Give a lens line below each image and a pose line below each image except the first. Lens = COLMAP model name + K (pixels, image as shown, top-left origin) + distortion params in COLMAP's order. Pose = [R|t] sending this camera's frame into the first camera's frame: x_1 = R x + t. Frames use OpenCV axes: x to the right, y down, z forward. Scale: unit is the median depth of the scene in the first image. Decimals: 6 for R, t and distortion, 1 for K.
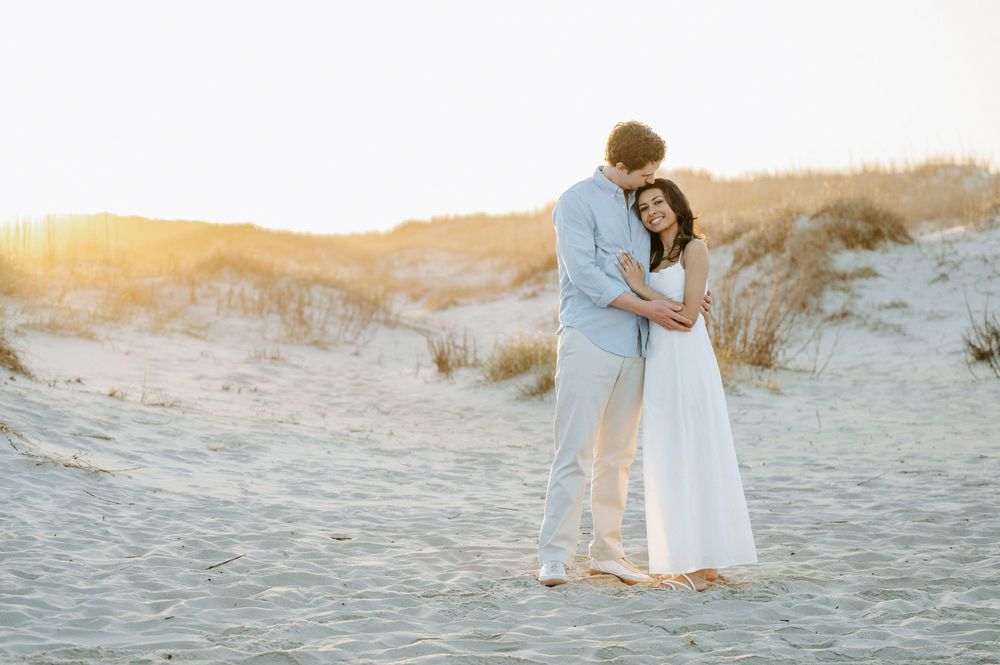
lens RADIAL K [[2121.5, 0, 462.1], [0, 2121.5, 352.8], [0, 0, 1]] dist [0.011791, 0.000000]
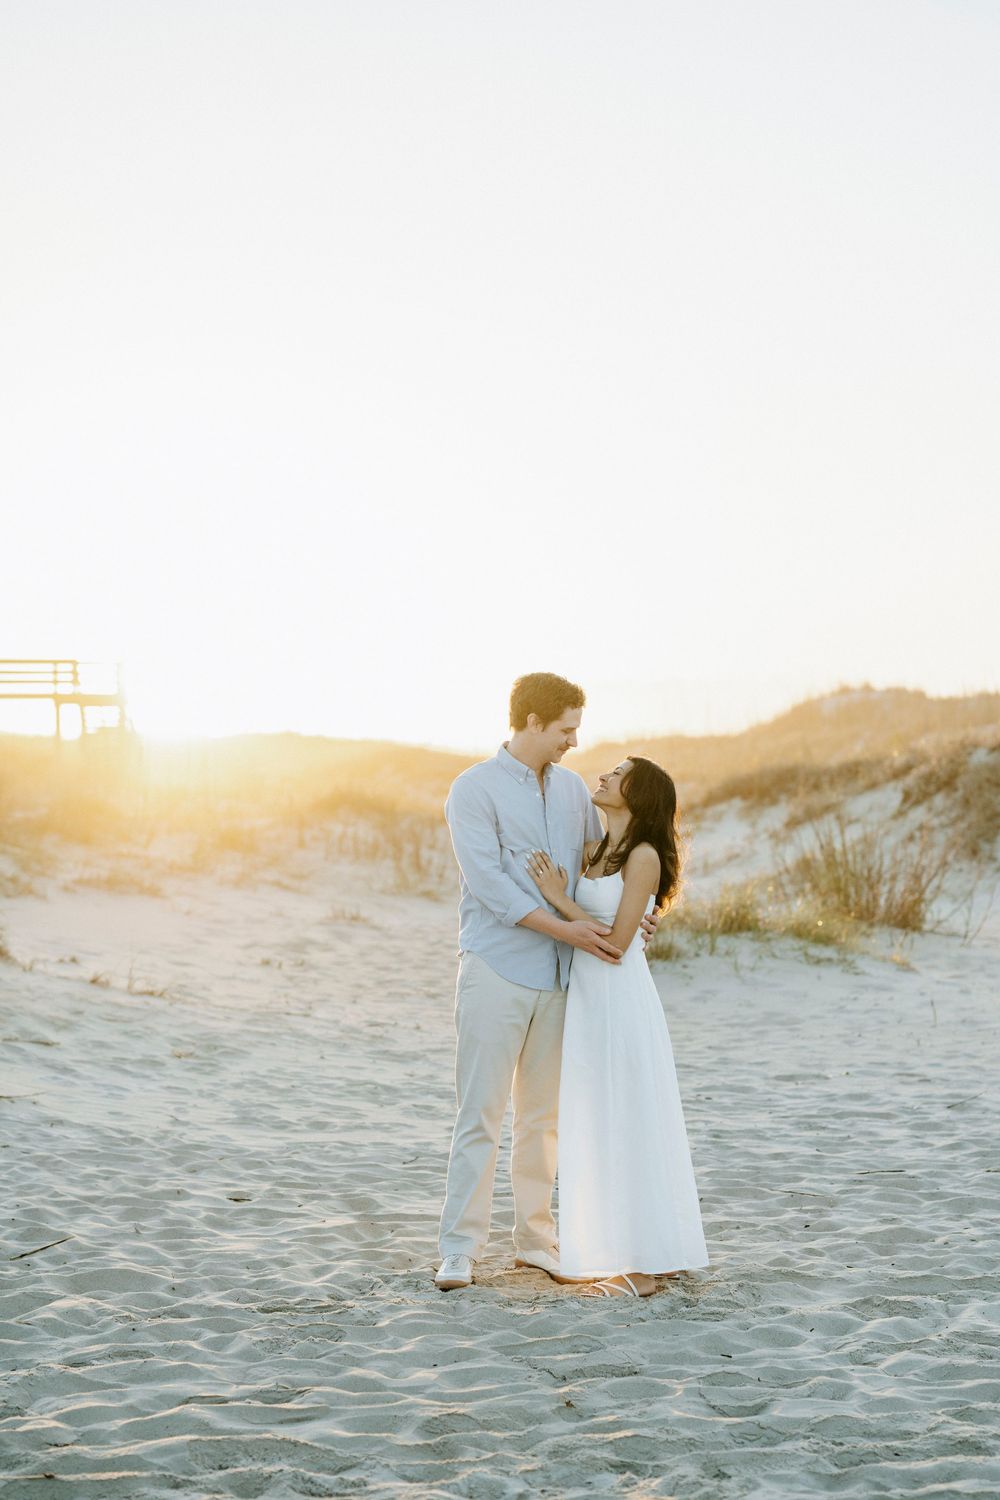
lens RADIAL K [[2206.2, 0, 550.7], [0, 2206.2, 771.2], [0, 0, 1]] dist [0.014178, 0.000000]
pose [[0.997237, -0.003835, -0.074183, 0.096721], [0.000630, 0.999067, -0.043178, -0.029703], [0.074280, 0.043012, 0.996309, 0.138672]]
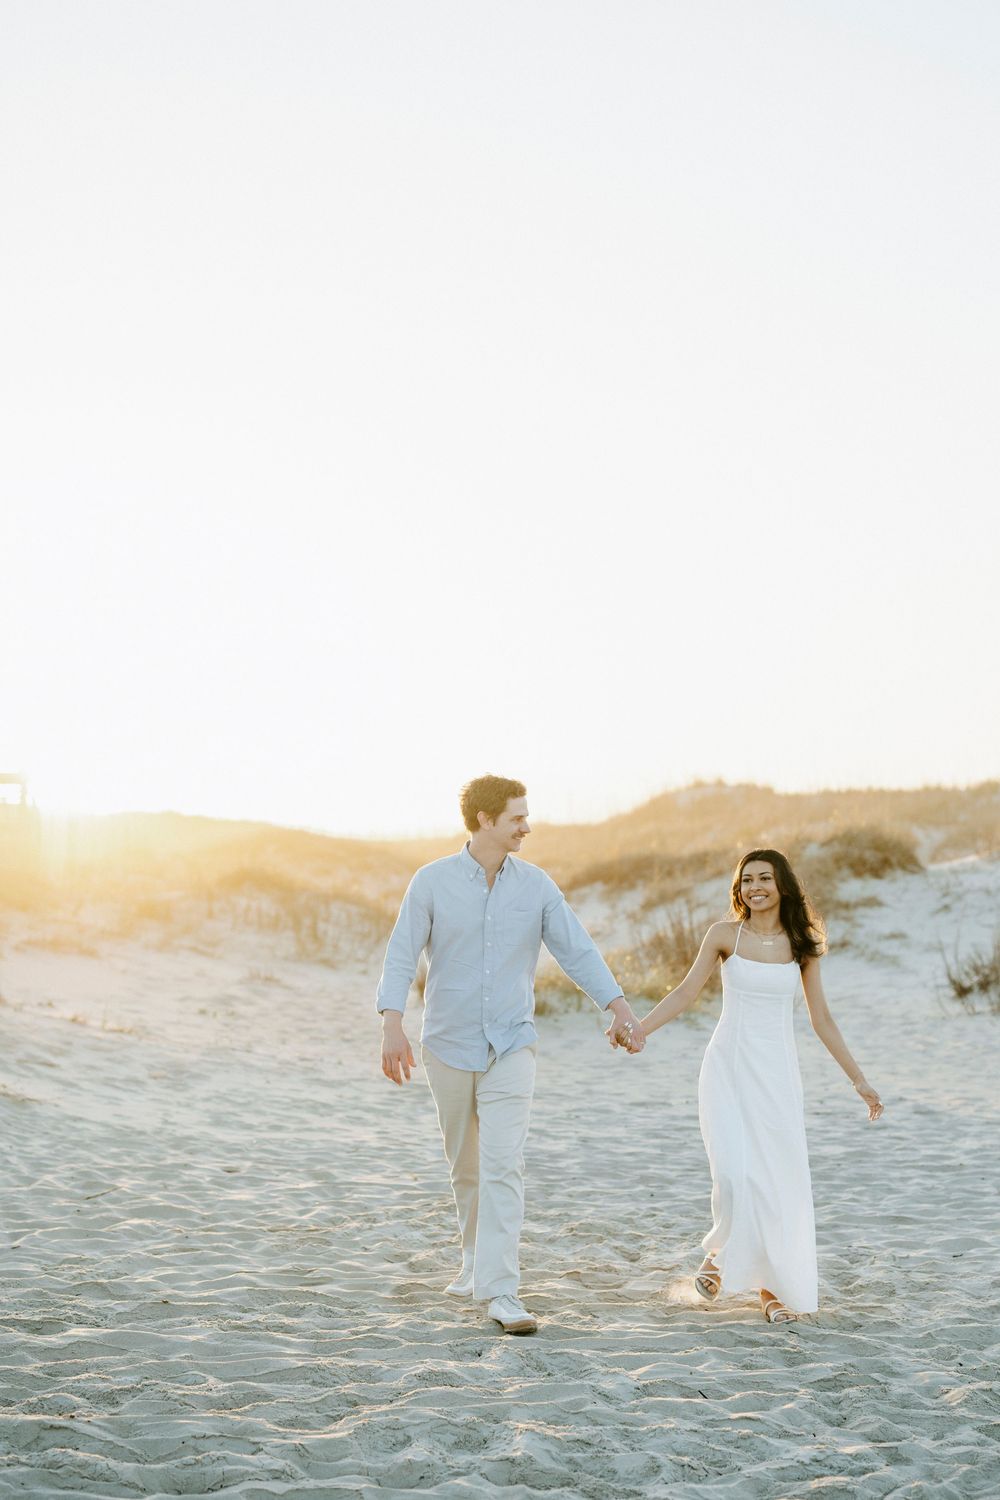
lens RADIAL K [[2206.2, 0, 503.9], [0, 2206.2, 748.4], [0, 0, 1]] dist [0.014178, 0.000000]
pose [[0.999357, 0.016464, -0.031841, 0.089211], [-0.019321, 0.995608, -0.091602, -0.020156], [0.030193, 0.092158, 0.995287, -0.098067]]
